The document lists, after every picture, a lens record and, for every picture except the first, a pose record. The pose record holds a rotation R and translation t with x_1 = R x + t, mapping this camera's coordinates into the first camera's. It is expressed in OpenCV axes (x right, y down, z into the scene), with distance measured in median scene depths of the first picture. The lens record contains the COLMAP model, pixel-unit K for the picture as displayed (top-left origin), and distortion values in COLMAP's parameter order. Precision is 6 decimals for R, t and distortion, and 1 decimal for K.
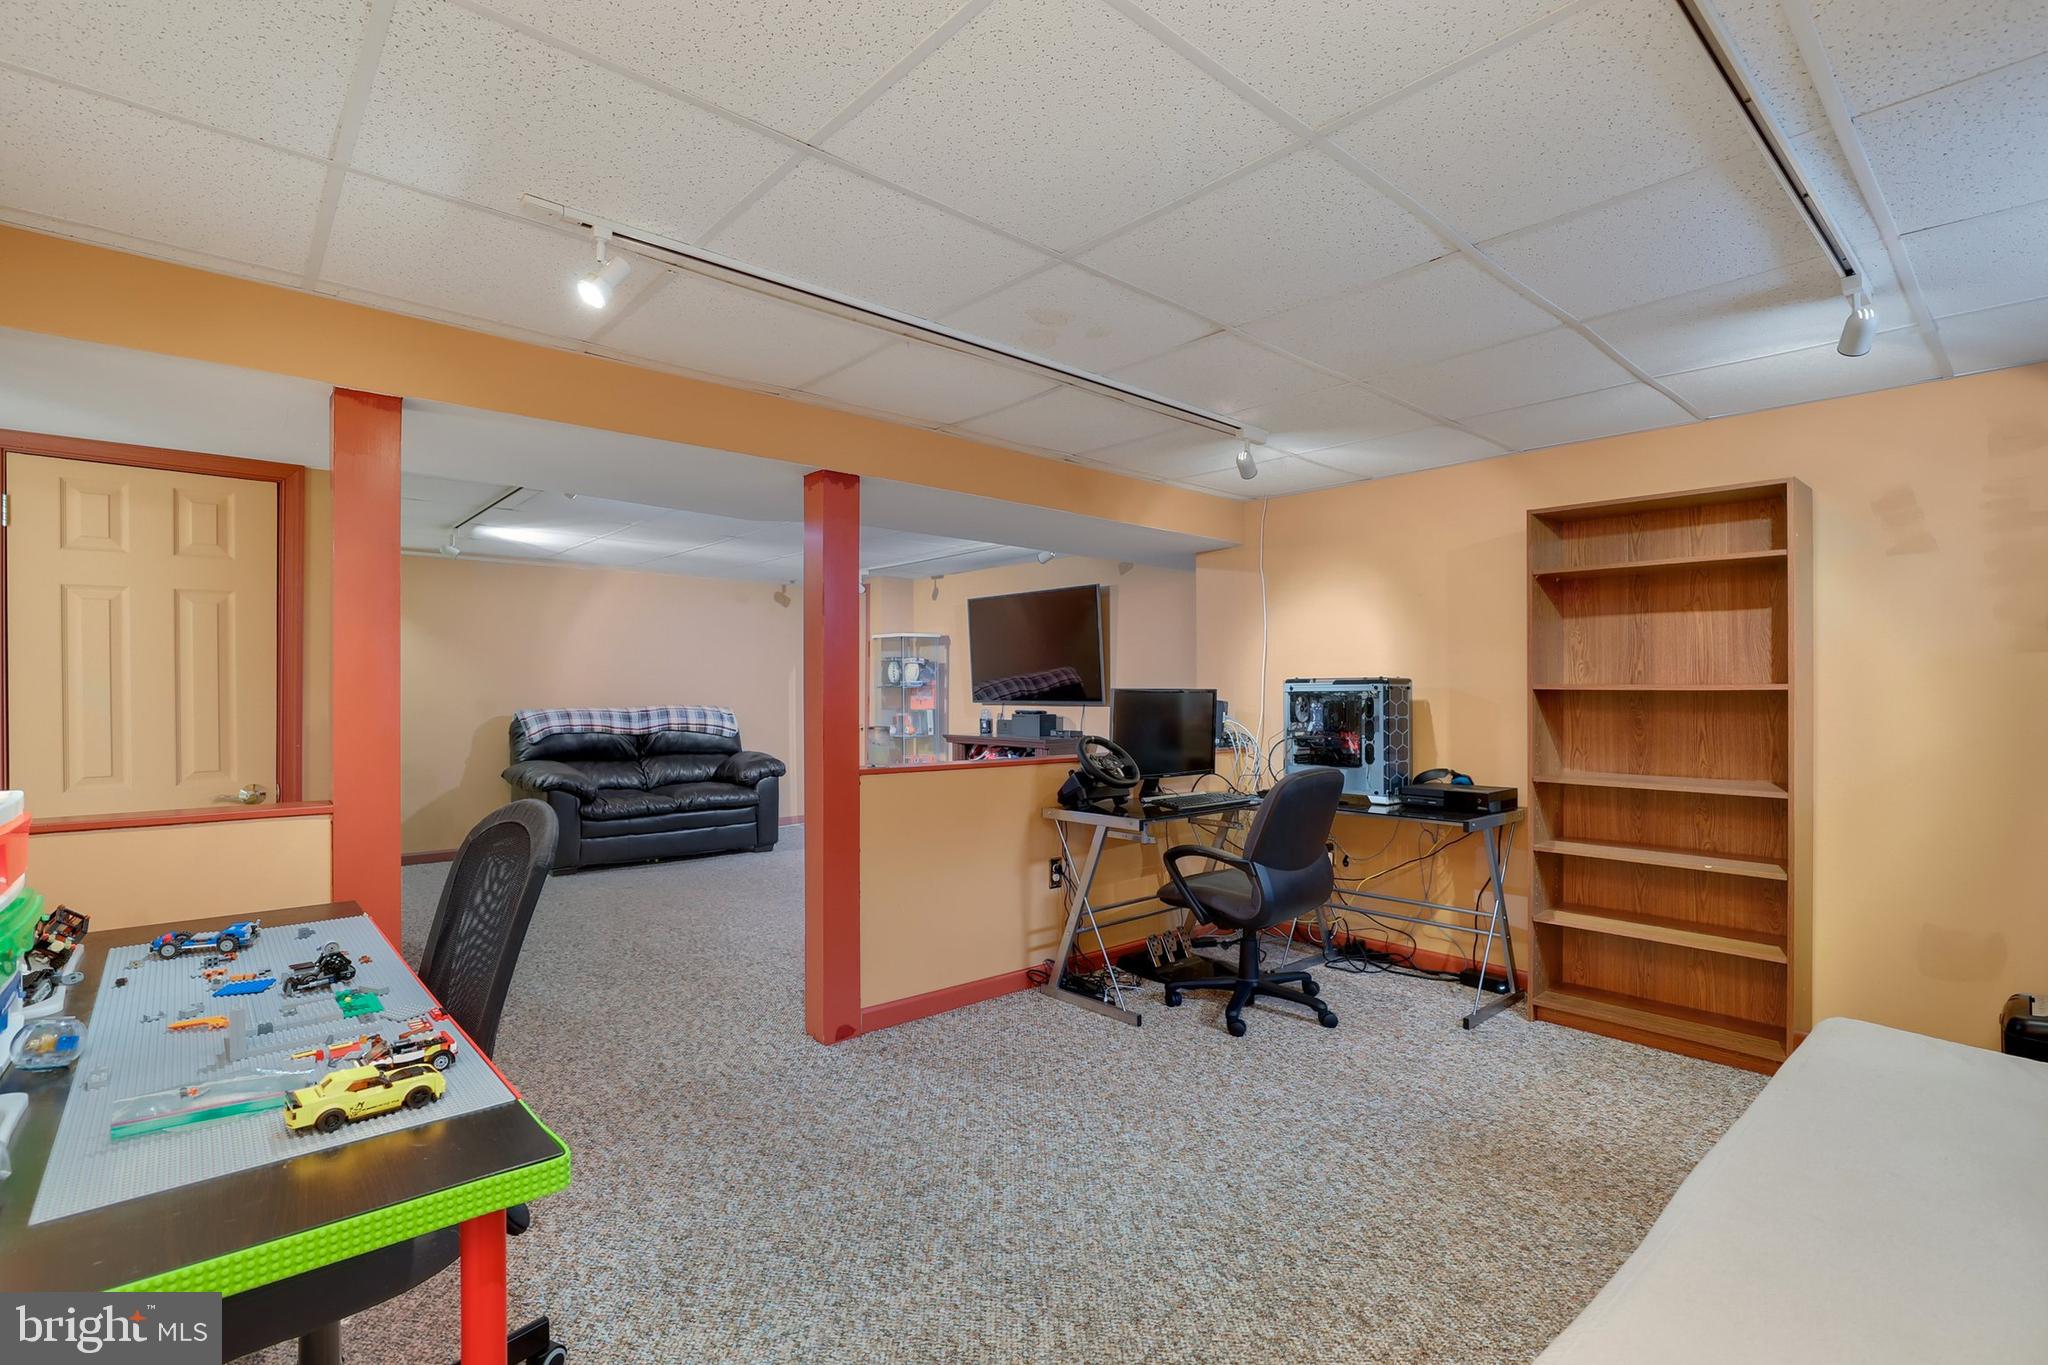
lens RADIAL K [[956.8, 0, 1020.1], [0, 956.8, 684.2], [0, 0, 1]] dist [-0.012110, -0.000139]
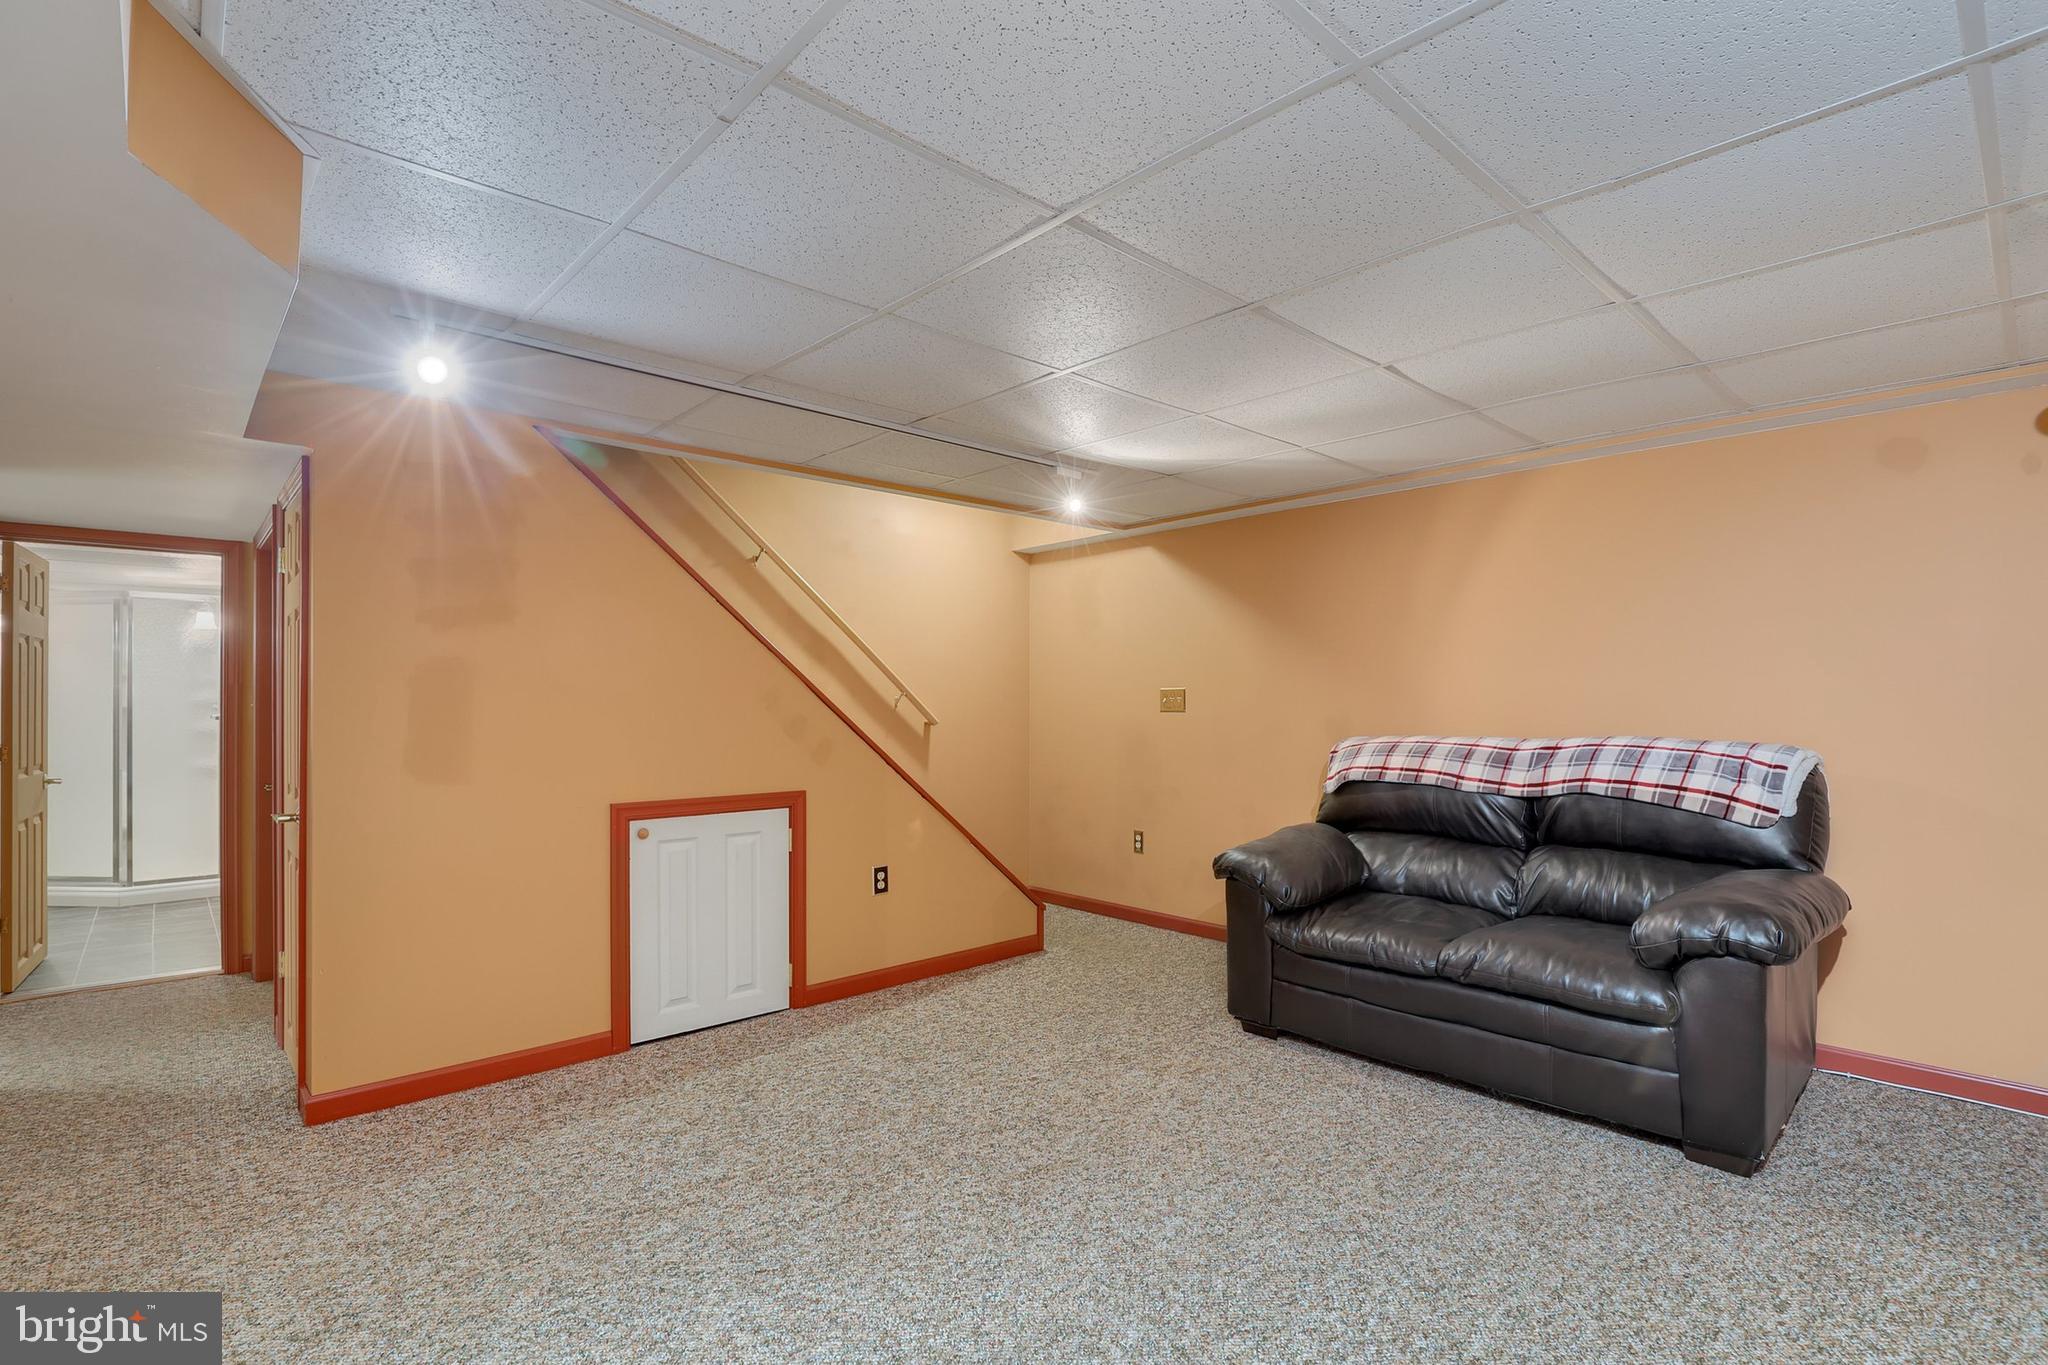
lens RADIAL K [[956.8, 0, 1031.0], [0, 956.8, 697.8], [0, 0, 1]] dist [-0.012110, -0.000139]
pose [[0.036817, -0.005453, -0.999307, 0.065631], [0.006100, 0.999968, -0.005232, 0.004594], [0.999303, -0.005903, 0.036849, 0.734188]]
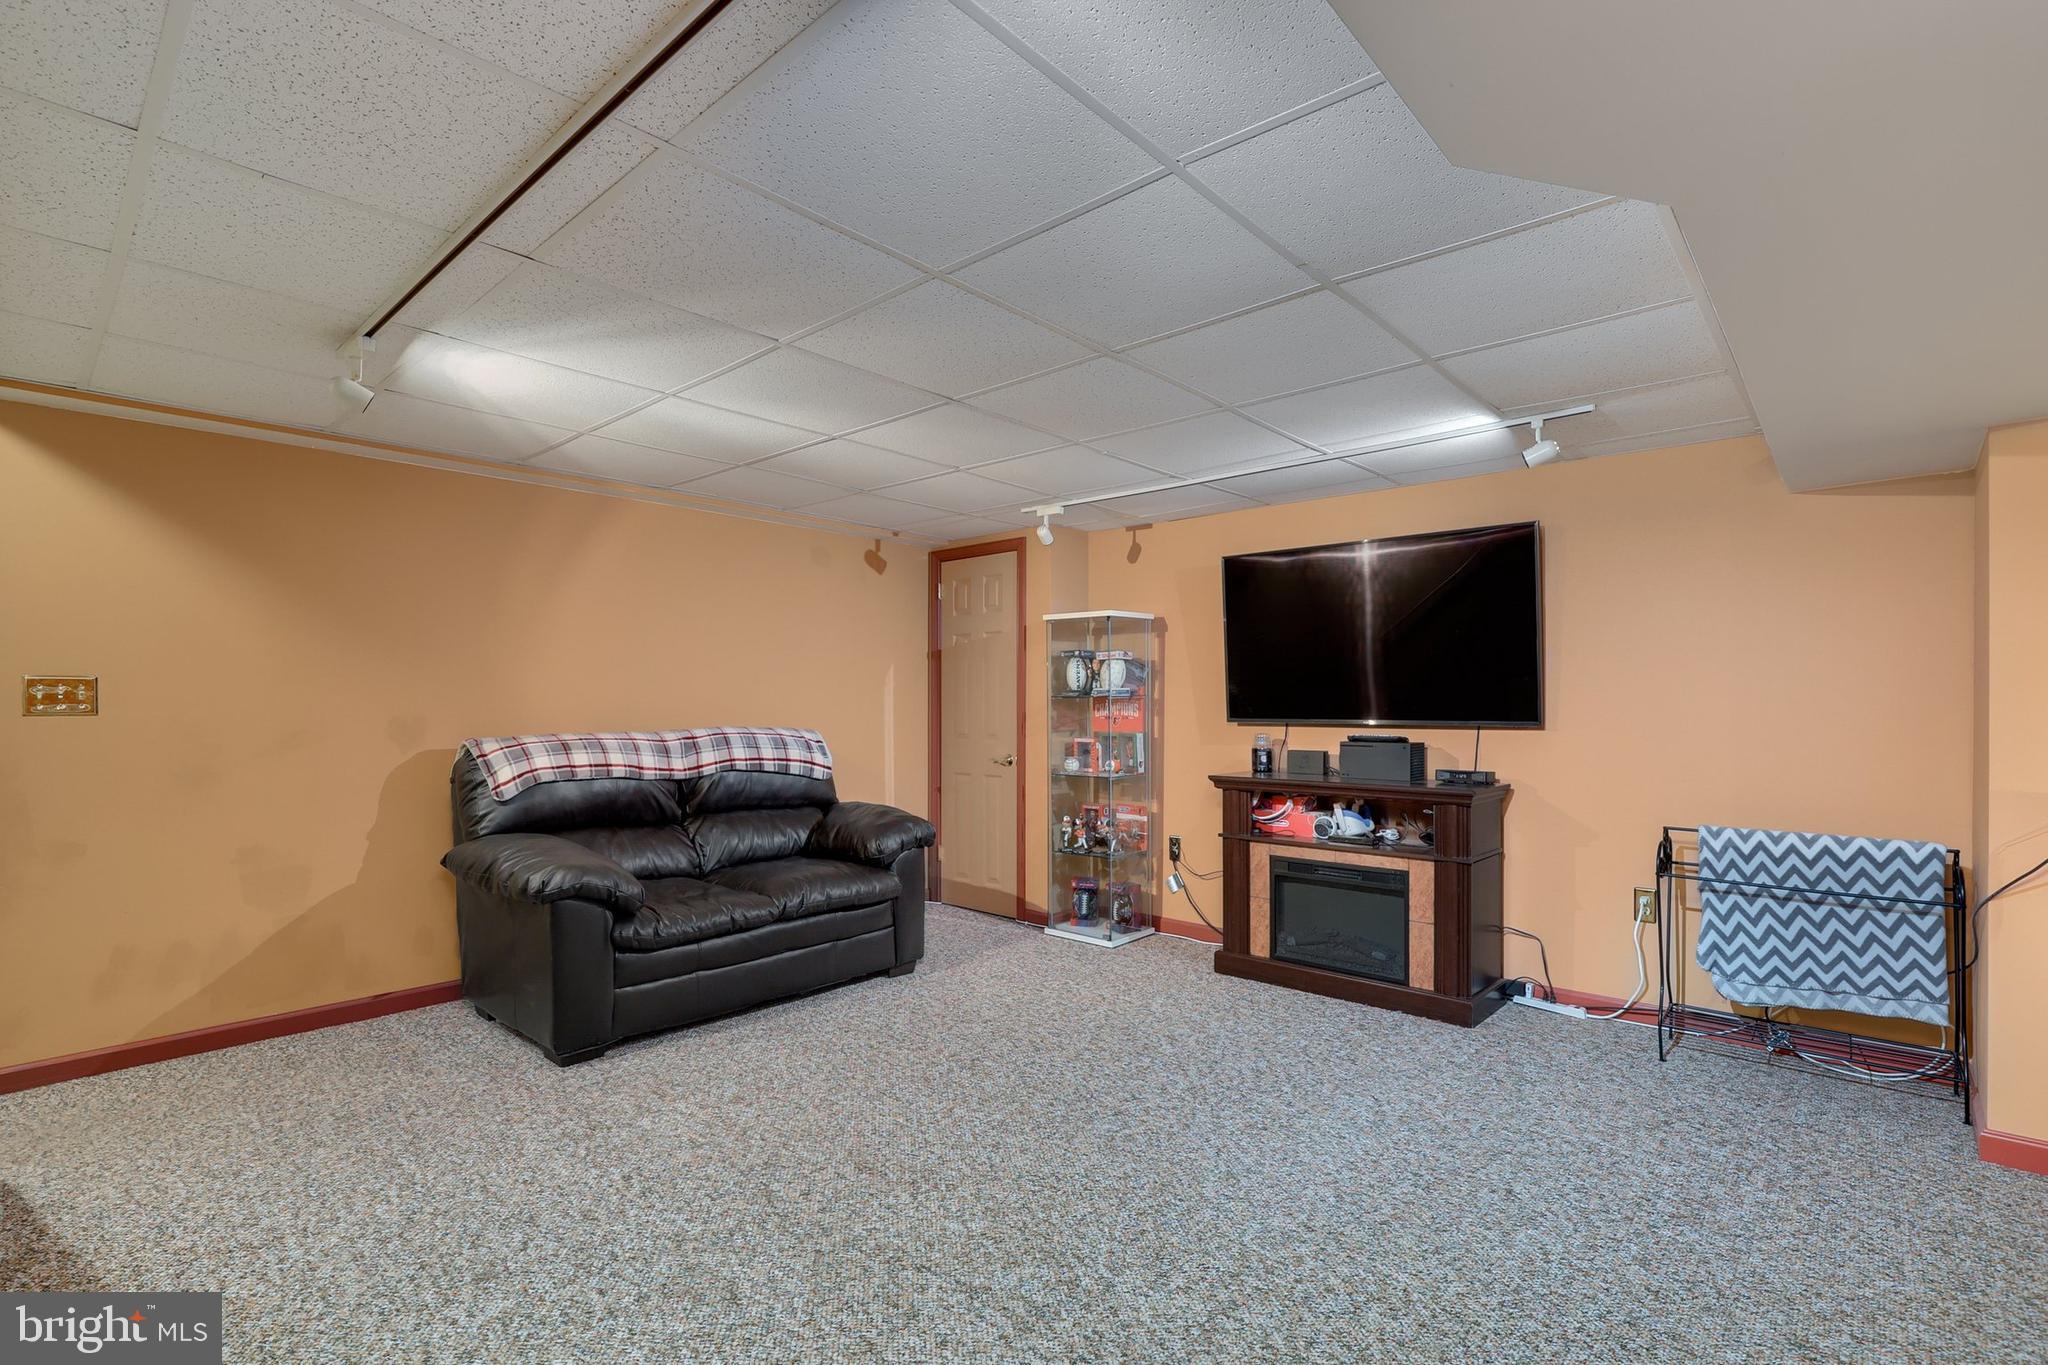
lens RADIAL K [[956.8, 0, 1023.7], [0, 956.8, 700.0], [0, 0, 1]] dist [-0.012110, -0.000139]
pose [[0.992818, 0.001257, 0.119624, -0.262950], [-0.001390, 0.999999, 0.001025, 0.004383], [-0.119623, -0.001184, 0.992819, 0.402409]]
